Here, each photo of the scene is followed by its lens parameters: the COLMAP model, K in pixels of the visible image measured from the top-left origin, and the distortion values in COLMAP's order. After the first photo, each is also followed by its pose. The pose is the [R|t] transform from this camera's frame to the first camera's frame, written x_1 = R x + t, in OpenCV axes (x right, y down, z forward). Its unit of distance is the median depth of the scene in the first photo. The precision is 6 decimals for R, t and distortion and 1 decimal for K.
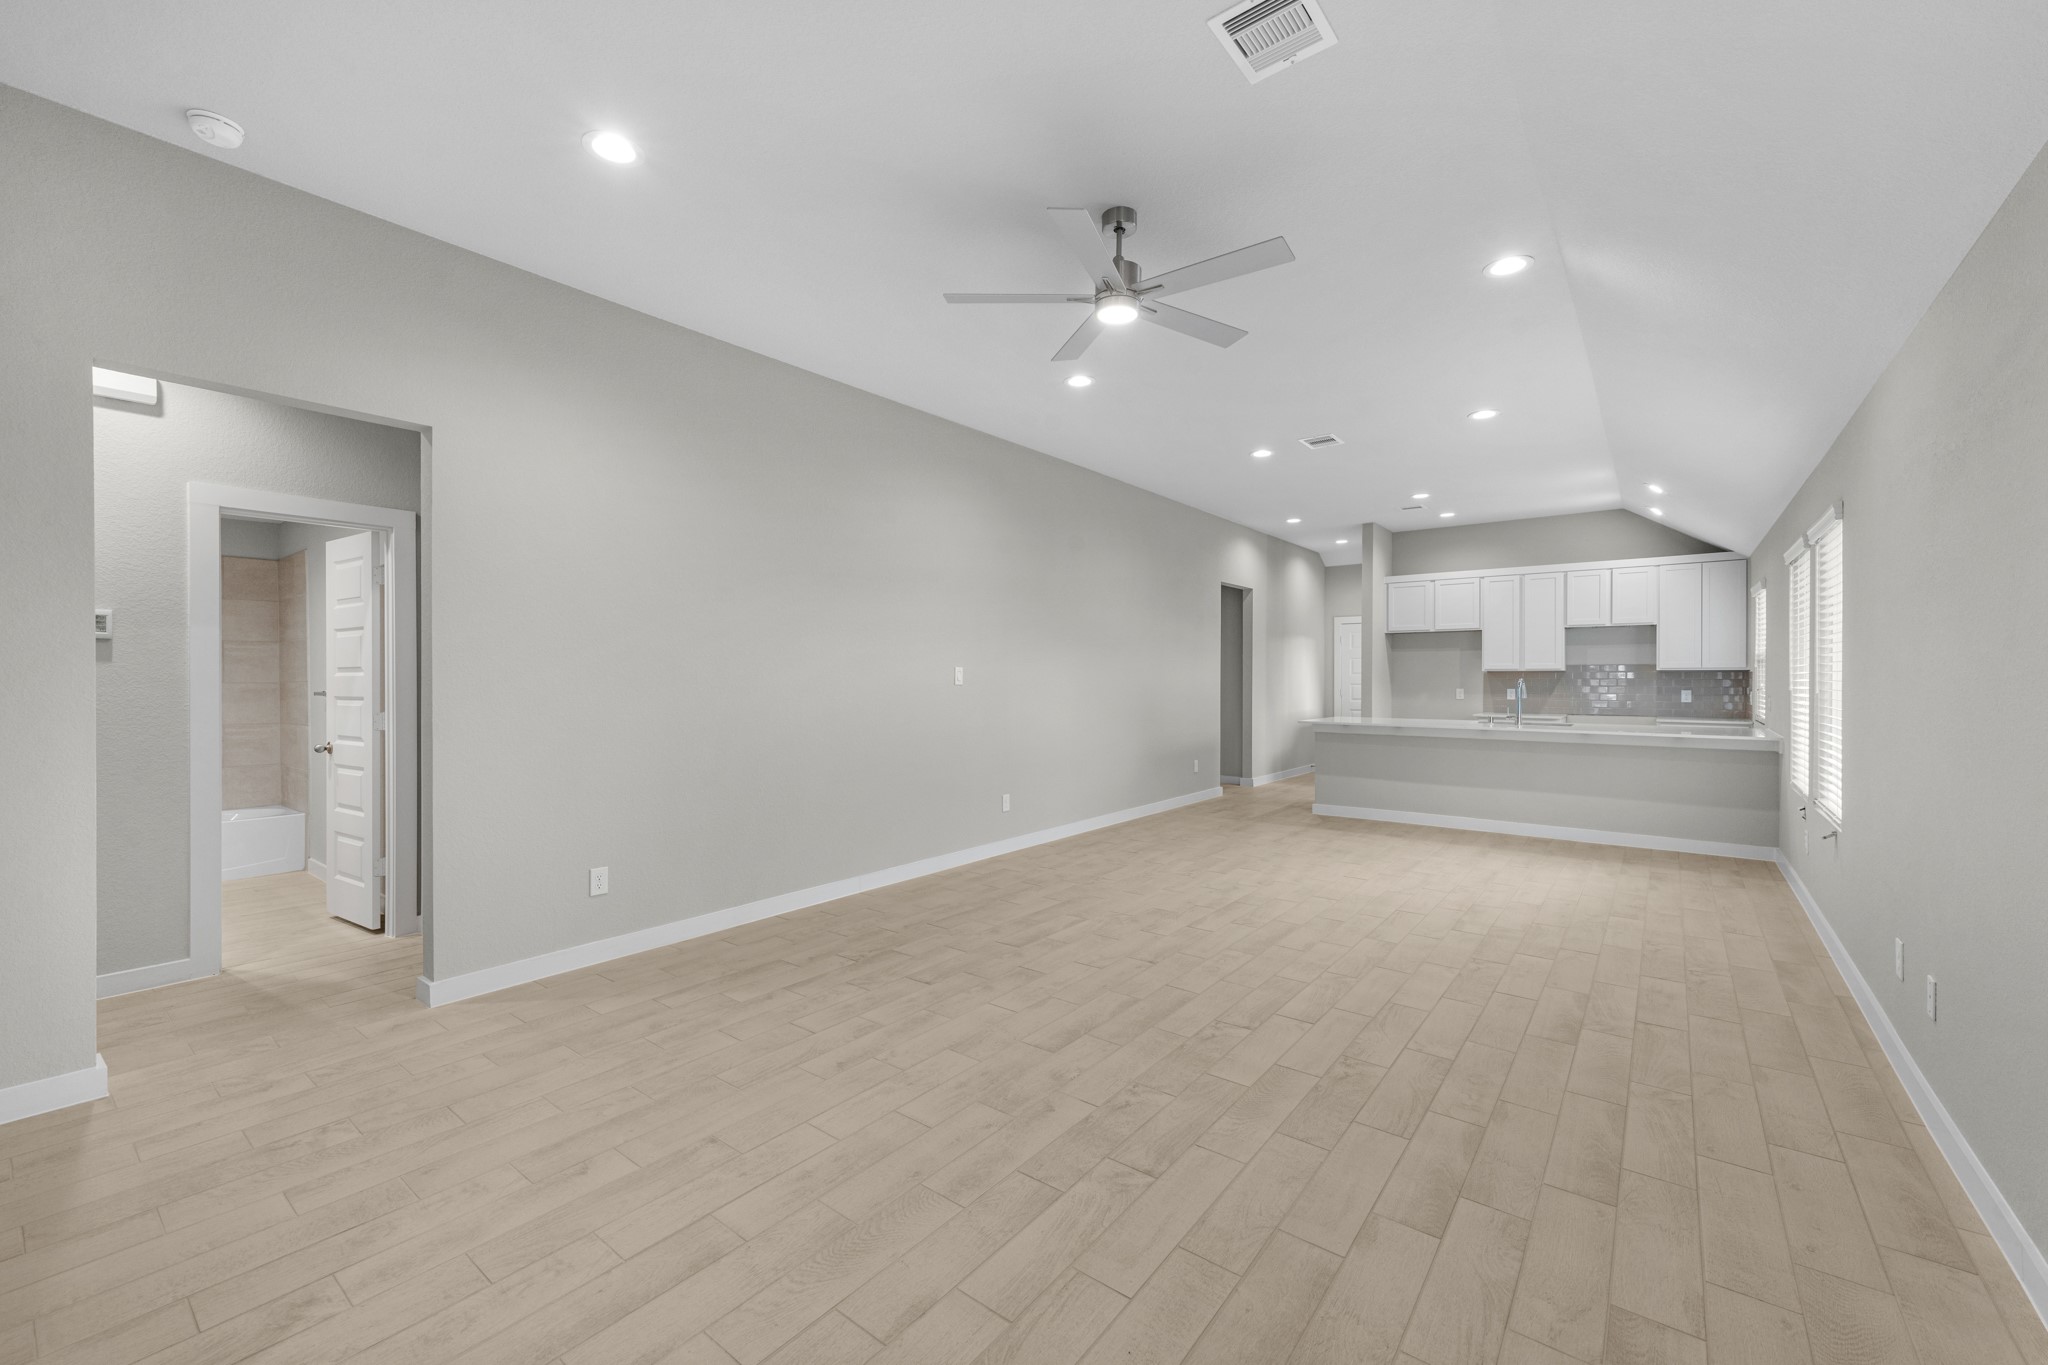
lens RADIAL K [[818.7, 0, 914.5], [0, 818.7, 680.1], [0, 0, 1]] dist [0.012163, -0.002020]
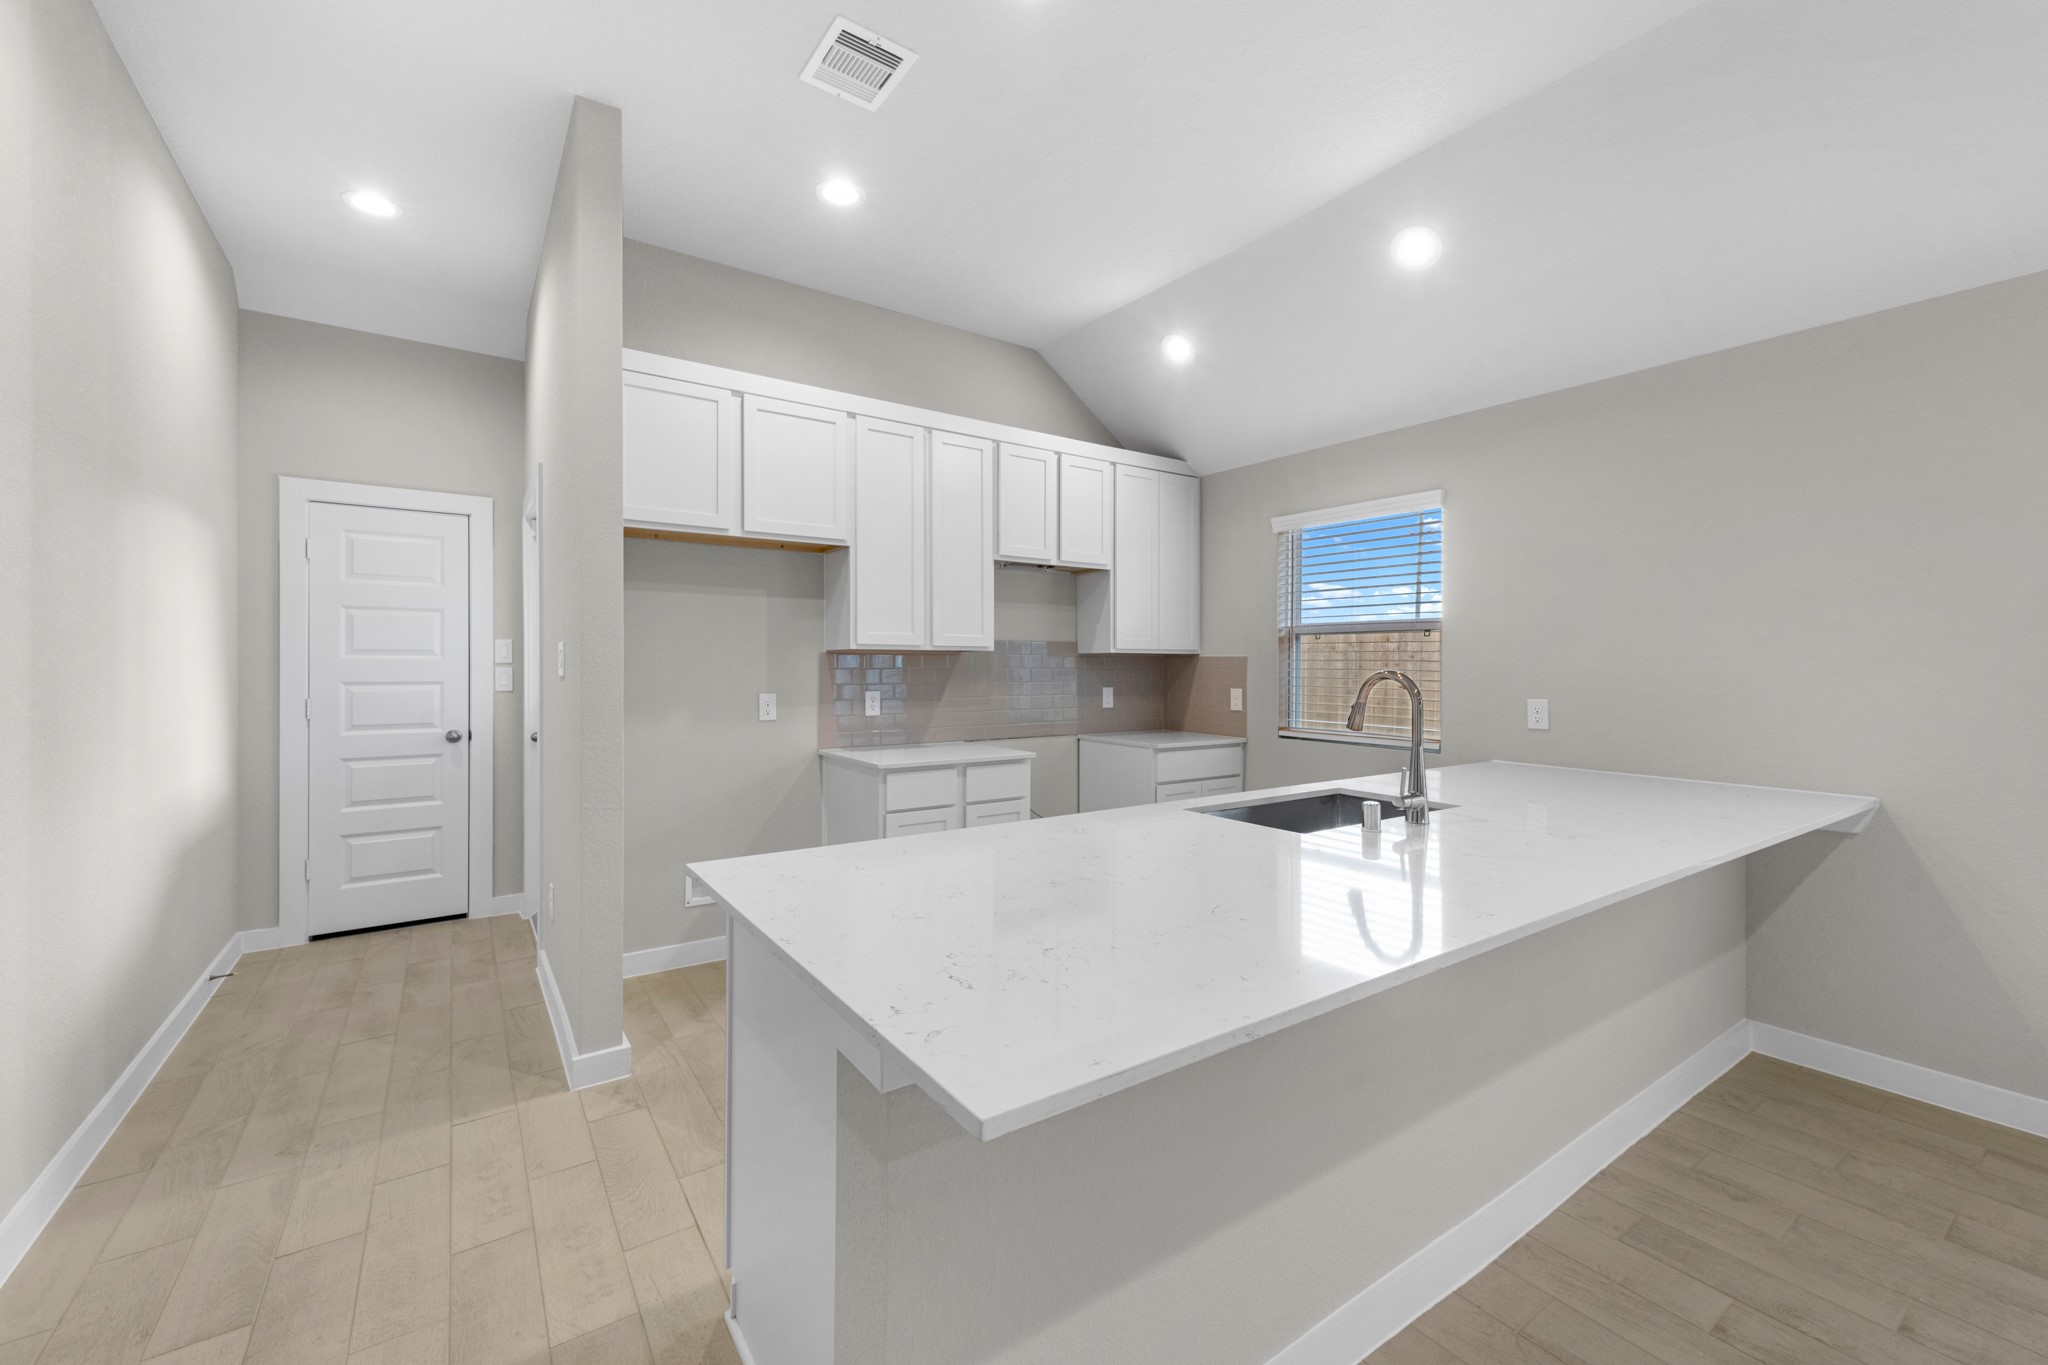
lens RADIAL K [[818.7, 0, 1064.7], [0, 818.7, 669.2], [0, 0, 1]] dist [0.012163, -0.002020]
pose [[0.168954, -0.004345, 0.985614, 0.326332], [0.001618, 0.999990, 0.004131, -0.002866], [-0.985623, 0.000897, 0.168960, 0.862855]]
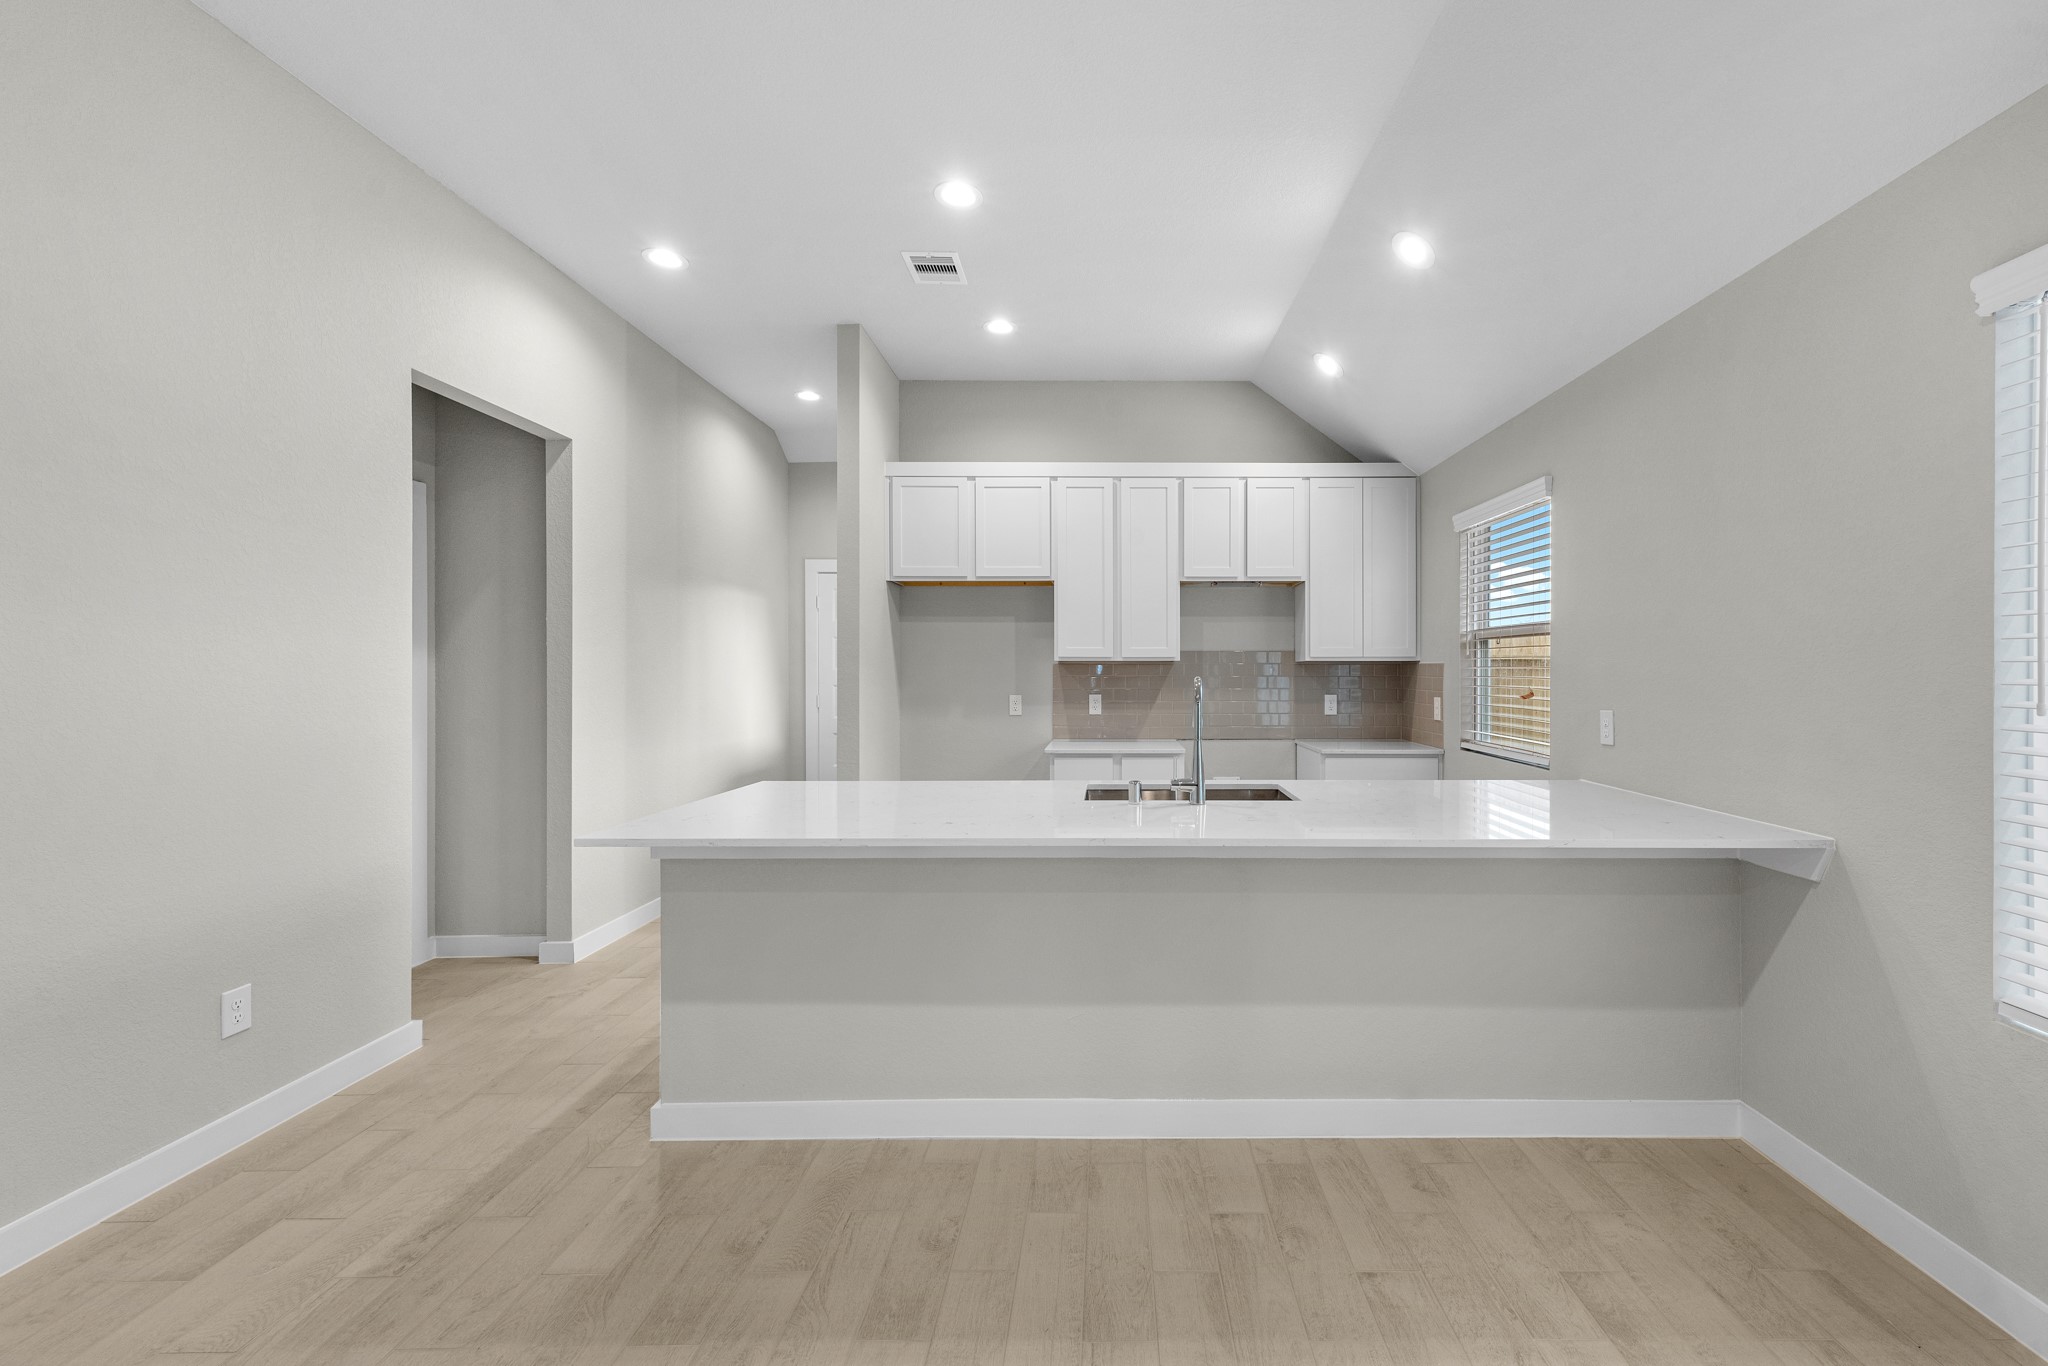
lens RADIAL K [[907.7, 0, 1123.5], [0, 907.7, 676.4], [0, 0, 1]] dist [0.004194, 0.000343]
pose [[0.724623, -0.002907, 0.689139, 0.343239], [0.002986, 0.999995, 0.001078, -0.001880], [-0.689139, 0.001276, 0.724628, 0.581311]]
